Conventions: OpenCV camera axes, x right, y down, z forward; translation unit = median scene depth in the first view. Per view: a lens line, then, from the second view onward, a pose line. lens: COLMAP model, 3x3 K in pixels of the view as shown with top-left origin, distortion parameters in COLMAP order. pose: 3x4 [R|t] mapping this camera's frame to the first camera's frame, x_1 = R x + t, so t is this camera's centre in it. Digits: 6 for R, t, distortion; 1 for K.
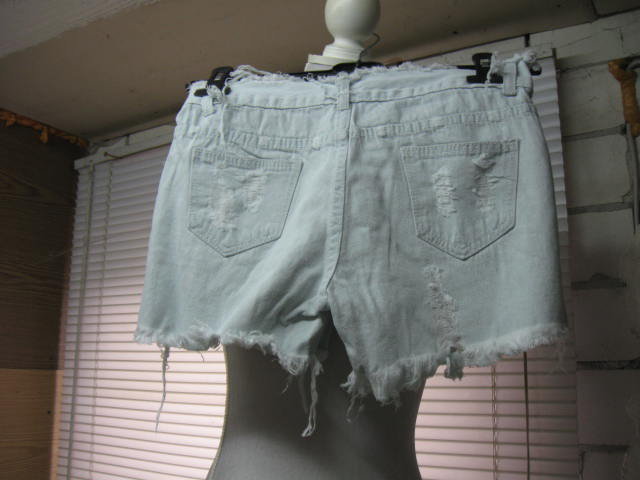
lens RADIAL K [[652.3, 0, 319.6], [0, 652.3, 238.5], [0, 0, 1]] dist [-0.106521, 0.000000]
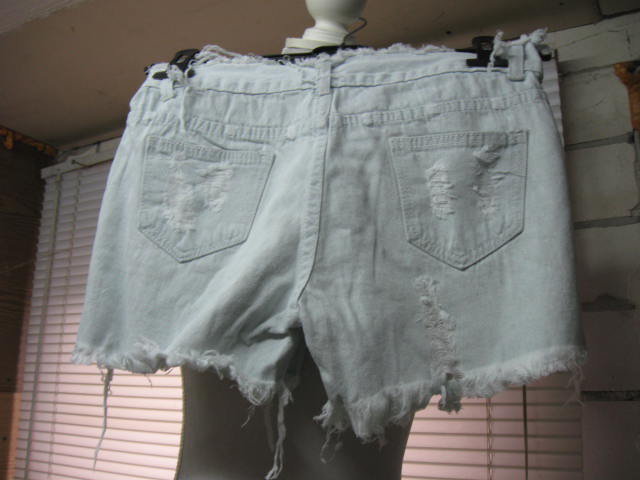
lens RADIAL K [[652.3, 0, 319.3], [0, 652.3, 243.2], [0, 0, 1]] dist [-0.106521, 0.000000]
pose [[0.999648, 0.016284, 0.020948, 0.016762], [-0.015604, 0.999359, -0.032215, 0.026810], [-0.021460, 0.031877, 0.999261, 0.150088]]
